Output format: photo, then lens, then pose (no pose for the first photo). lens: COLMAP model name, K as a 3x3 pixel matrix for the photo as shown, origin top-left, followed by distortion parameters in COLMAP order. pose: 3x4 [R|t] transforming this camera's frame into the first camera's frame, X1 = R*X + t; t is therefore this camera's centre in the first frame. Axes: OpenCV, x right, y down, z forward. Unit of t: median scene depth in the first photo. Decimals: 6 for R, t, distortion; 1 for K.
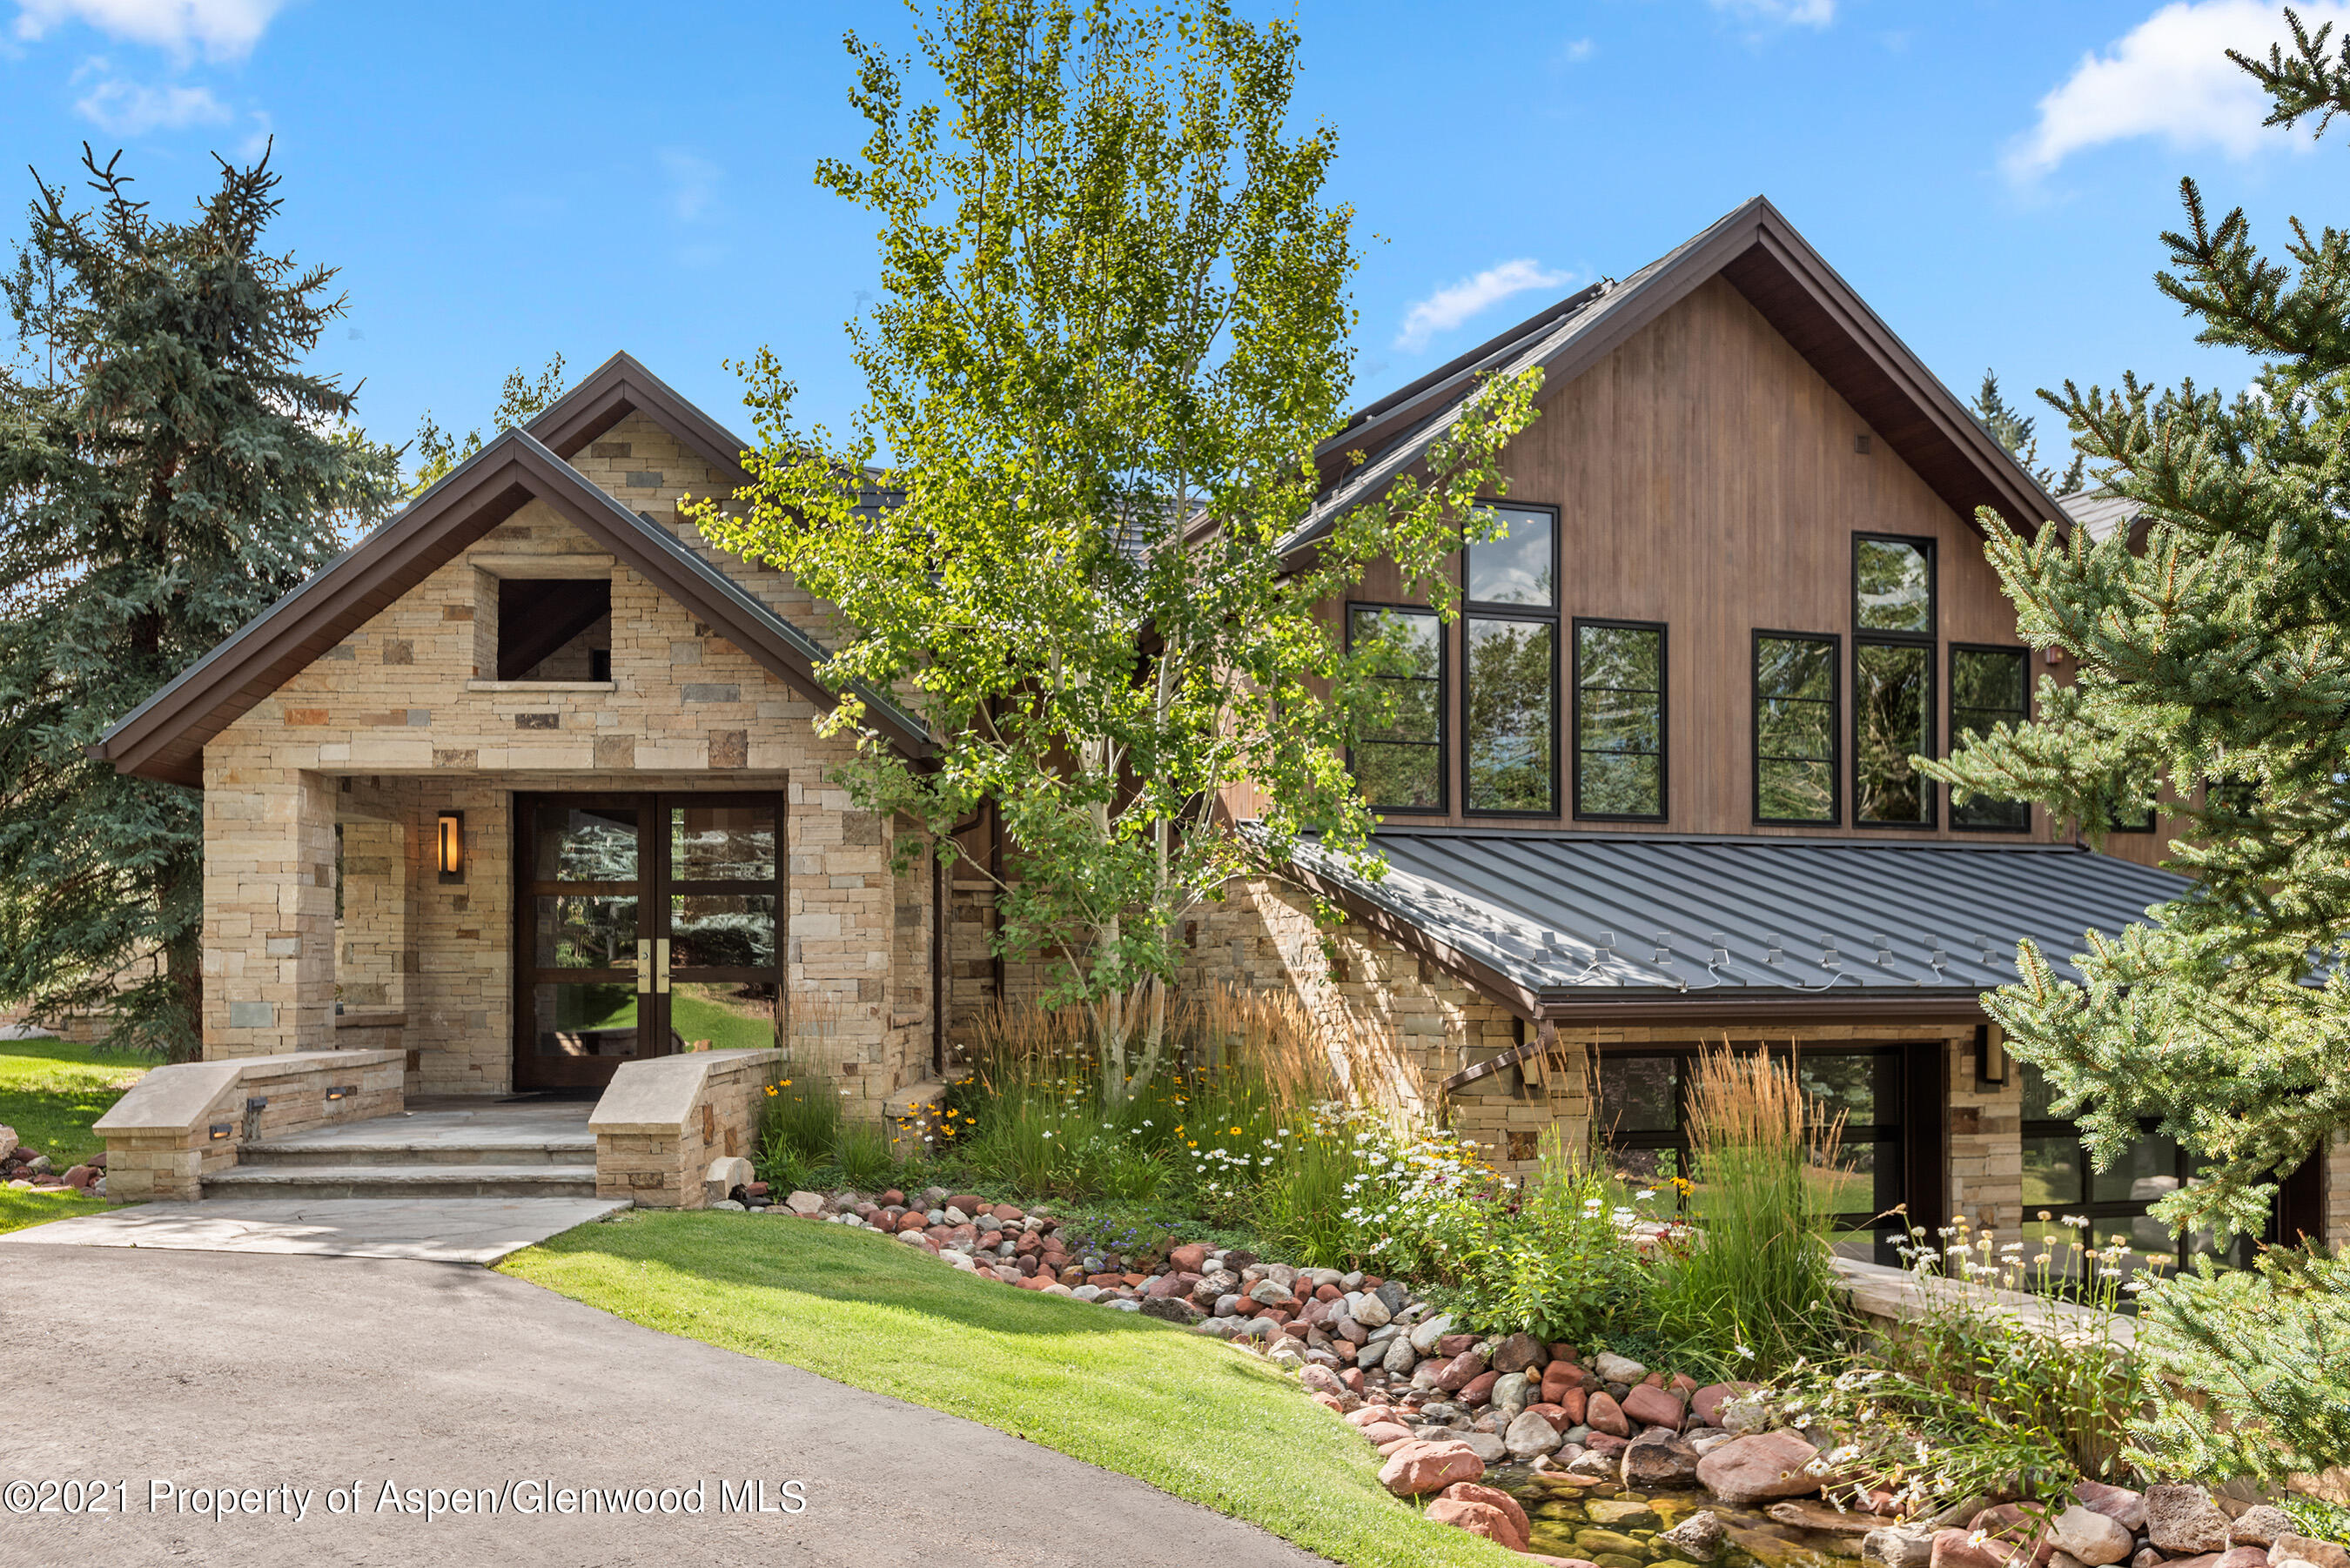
lens RADIAL K [[1914.9, 0, 1168.4], [0, 1914.9, 769.3], [0, 0, 1]] dist [0.036012, -0.000311]
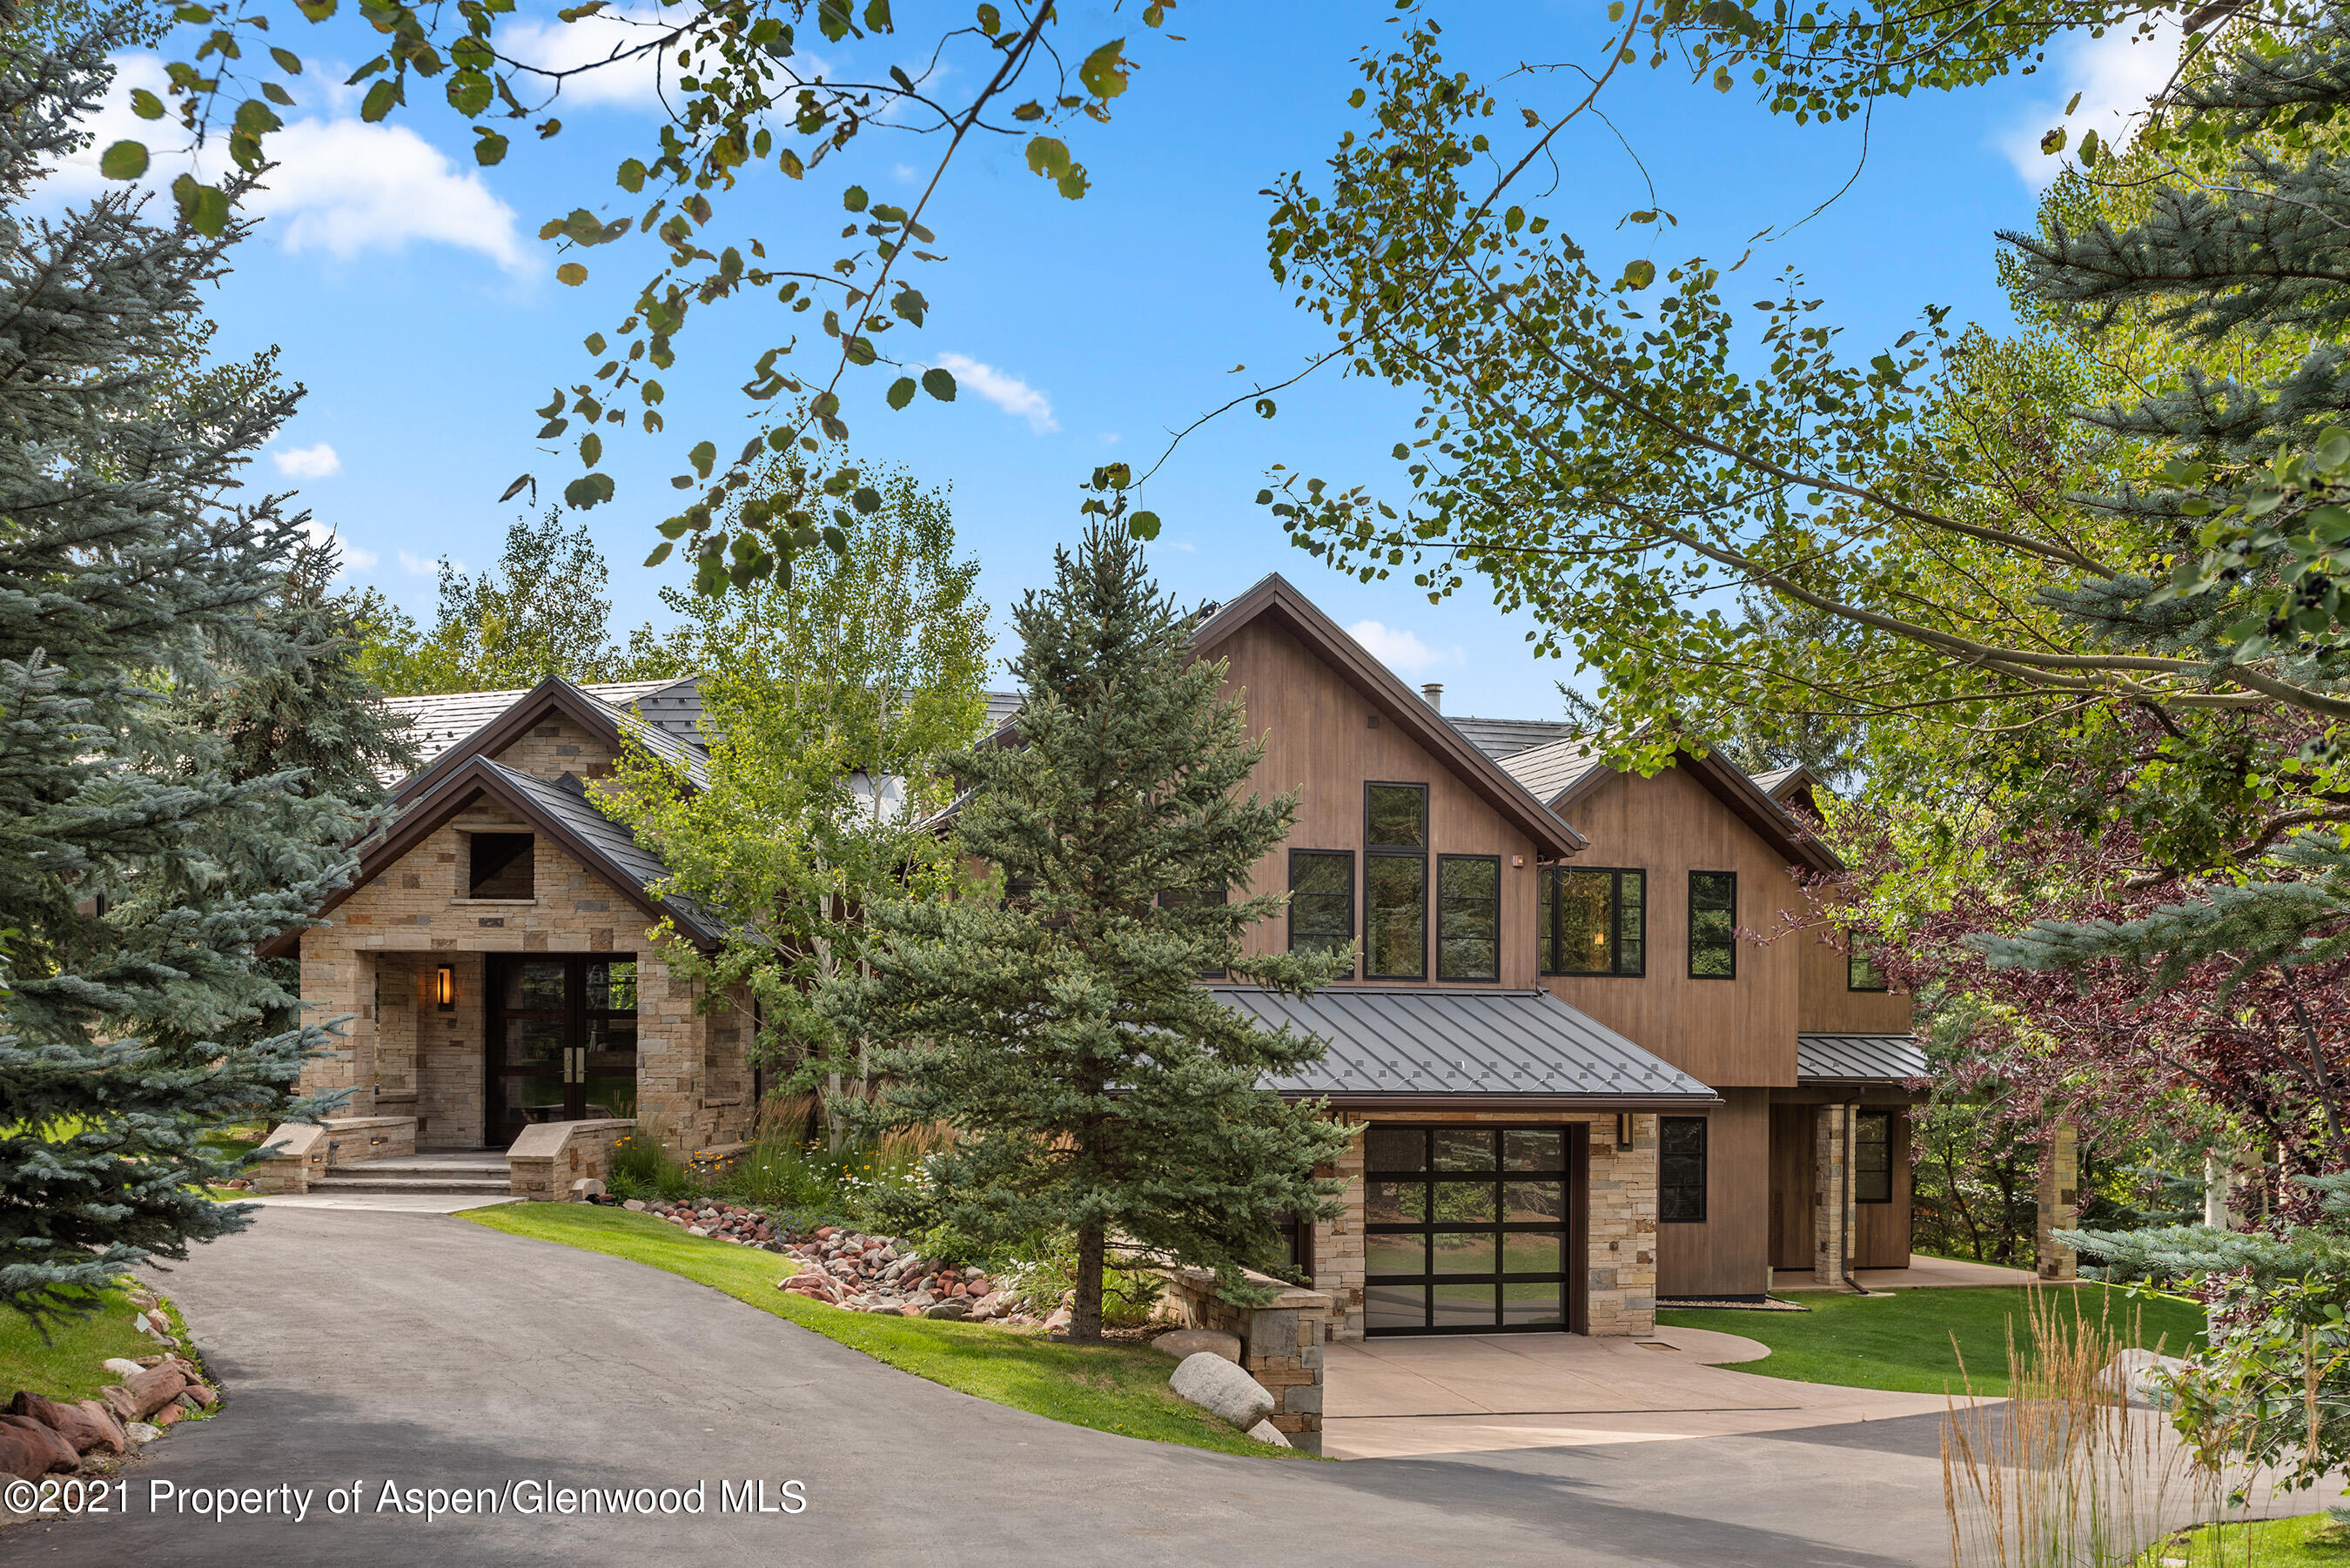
lens RADIAL K [[2376.7, 0, 1179.1], [0, 2376.7, 796.6], [0, 0, 1]] dist [0.015178, 0.000000]
pose [[0.996906, 0.000844, -0.078604, 0.441544], [-0.000682, 0.999998, 0.002089, -0.141937], [0.078606, -0.002029, 0.996904, -1.042740]]
